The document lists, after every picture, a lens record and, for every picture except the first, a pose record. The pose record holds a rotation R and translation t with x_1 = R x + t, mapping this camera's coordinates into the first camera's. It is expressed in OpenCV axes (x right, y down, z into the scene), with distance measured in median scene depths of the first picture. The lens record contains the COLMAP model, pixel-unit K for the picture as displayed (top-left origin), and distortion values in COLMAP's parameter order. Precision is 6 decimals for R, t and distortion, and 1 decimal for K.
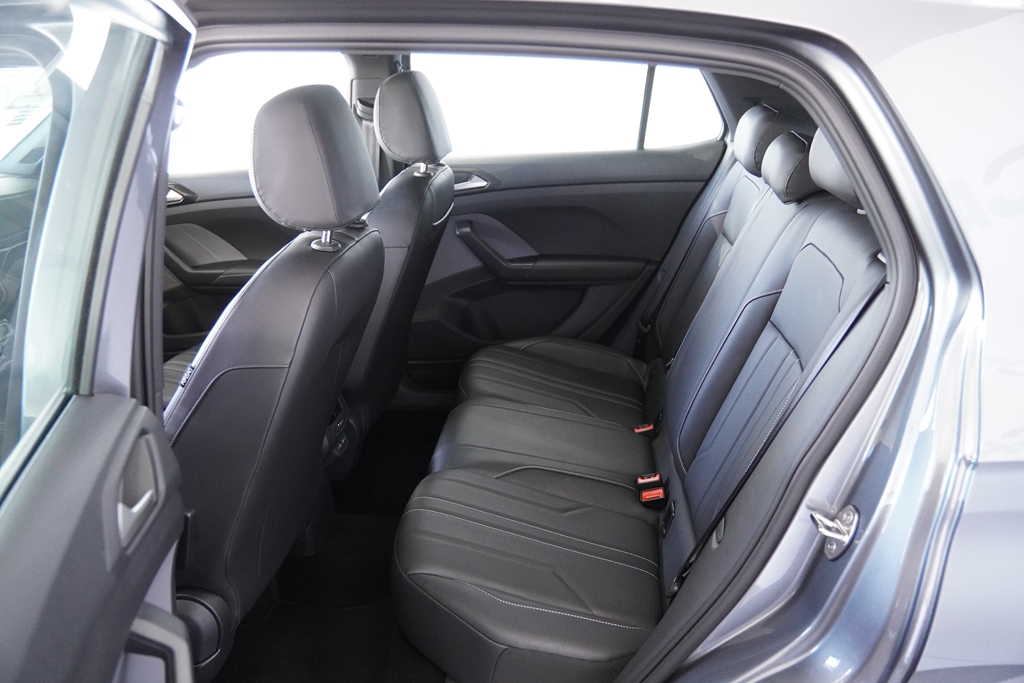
lens RADIAL K [[922.4, 0, 512.0], [0, 922.4, 341.5], [0, 0, 1]] dist [-0.005462, -0.000788]
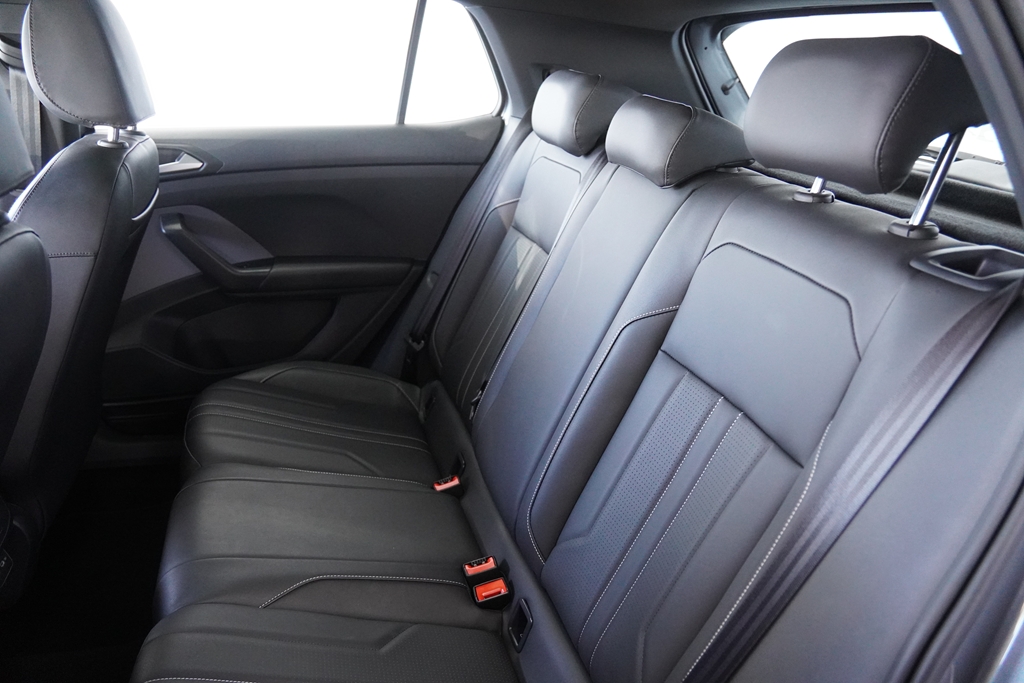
lens RADIAL K [[780.7, 0, 512.0], [0, 780.7, 341.5], [0, 0, 1]] dist [-0.145707, 0.112027]
pose [[0.922935, -0.061401, 0.380027, -0.041016], [0.049492, 0.997931, 0.041040, -0.043410], [-0.381761, -0.019069, 0.924064, 0.352304]]
